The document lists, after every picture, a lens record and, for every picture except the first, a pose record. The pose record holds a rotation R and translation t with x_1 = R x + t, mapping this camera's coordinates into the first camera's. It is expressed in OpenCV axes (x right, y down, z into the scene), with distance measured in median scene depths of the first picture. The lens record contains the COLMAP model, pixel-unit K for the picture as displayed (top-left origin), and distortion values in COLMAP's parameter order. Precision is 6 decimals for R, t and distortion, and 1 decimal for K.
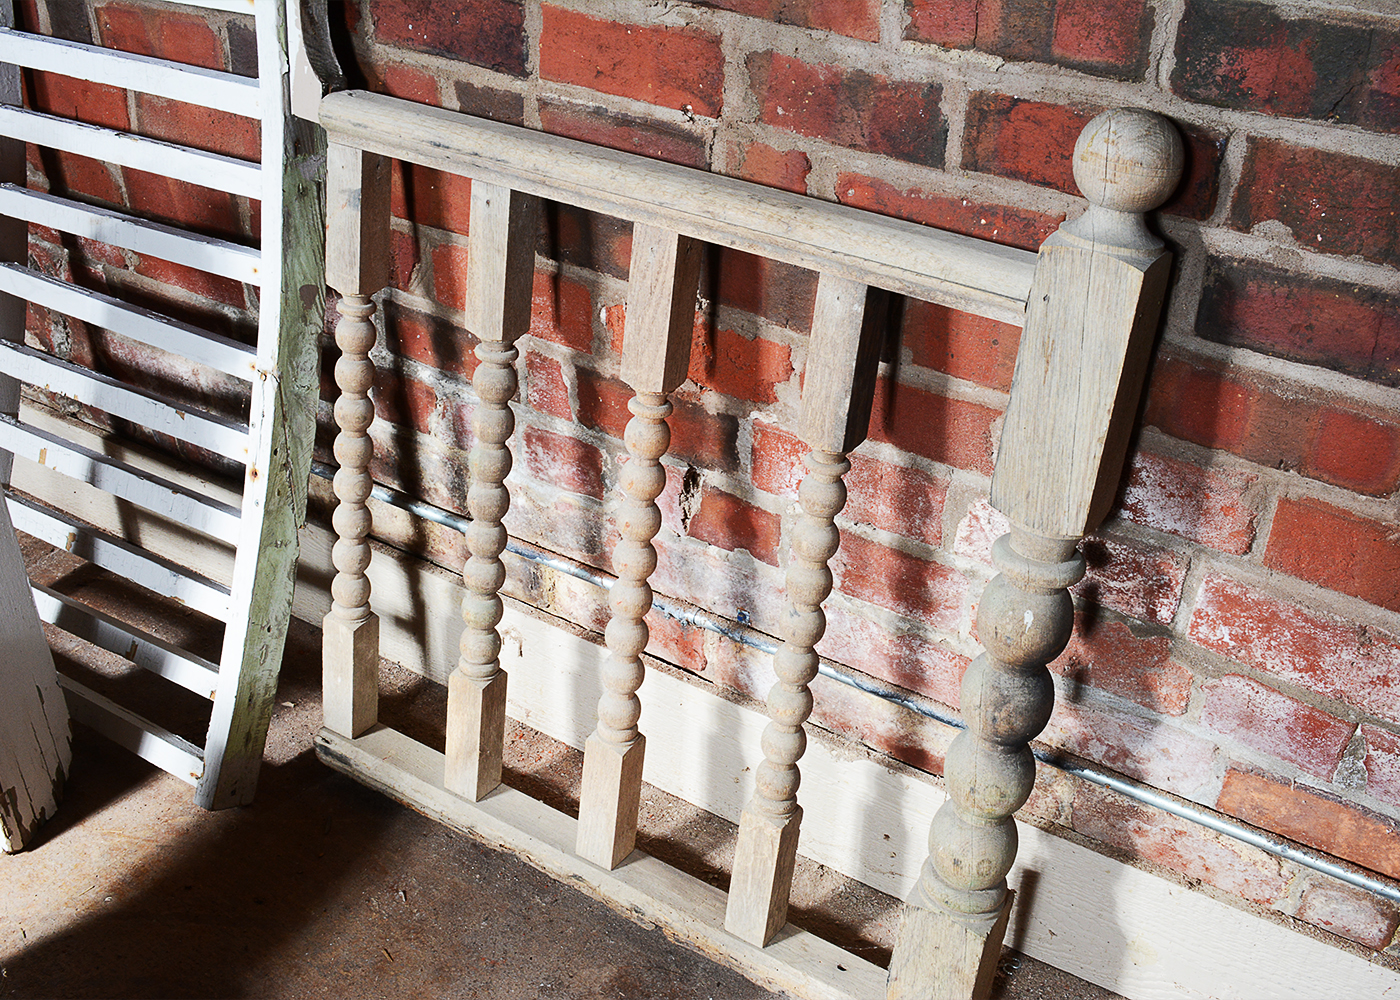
lens RADIAL K [[1467.2, 0, 700.9], [0, 1467.2, 500.1], [0, 0, 1]] dist [-0.022561, 0.000000]
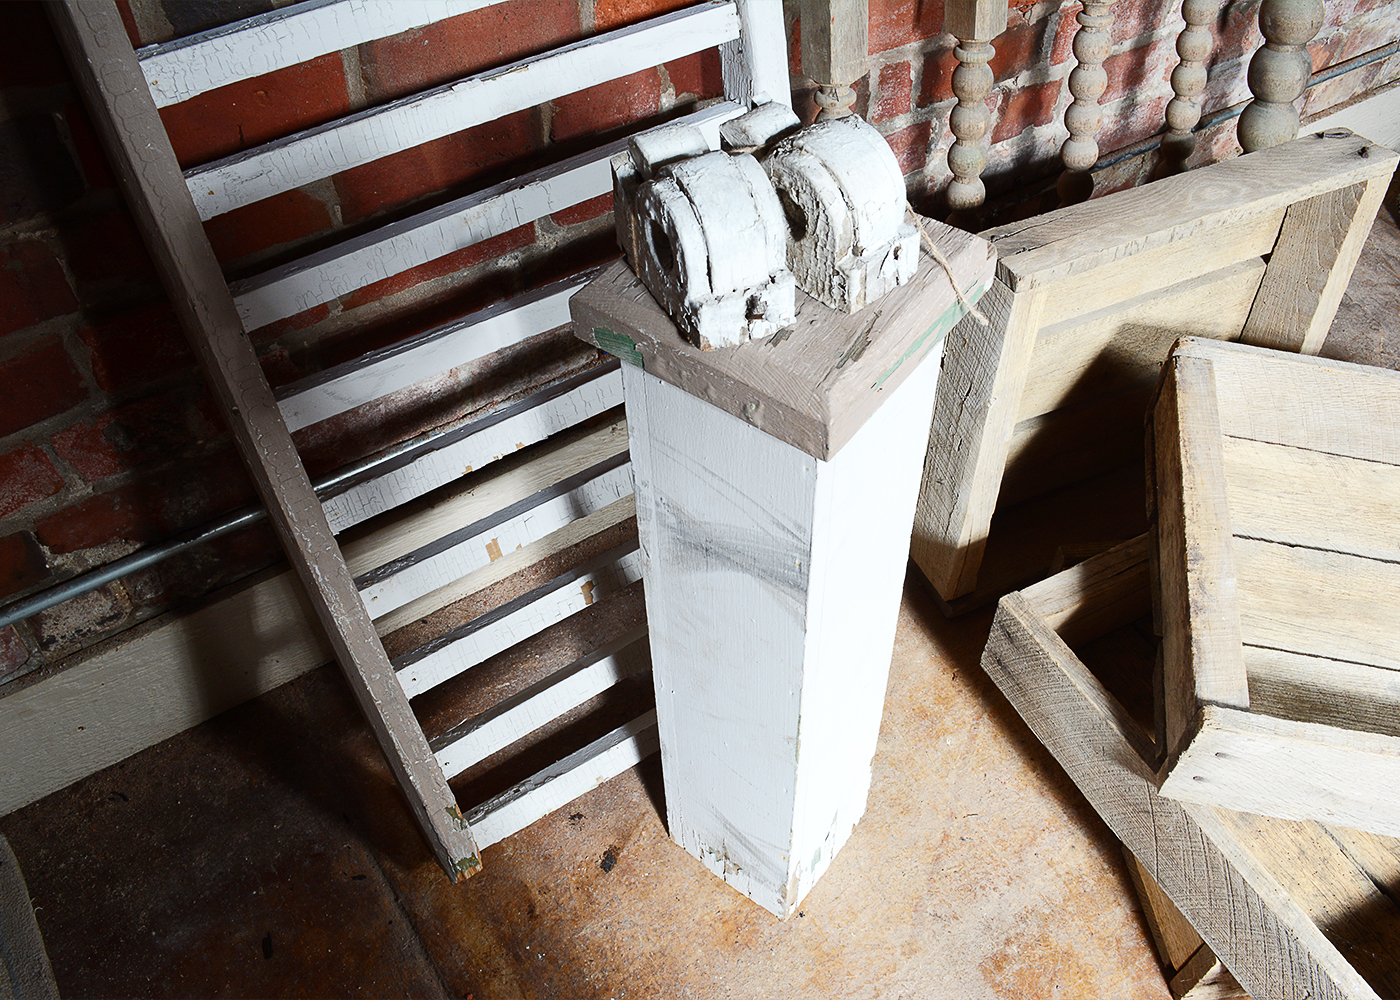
lens RADIAL K [[1130.9, 0, 701.0], [0, 1130.9, 501.7], [0, 0, 1]] dist [-0.061731, -0.002223]
pose [[0.416302, -0.688224, 0.594172, -0.689989], [0.480425, 0.721319, 0.498890, -0.272461], [-0.771935, 0.077766, 0.630927, 0.503206]]
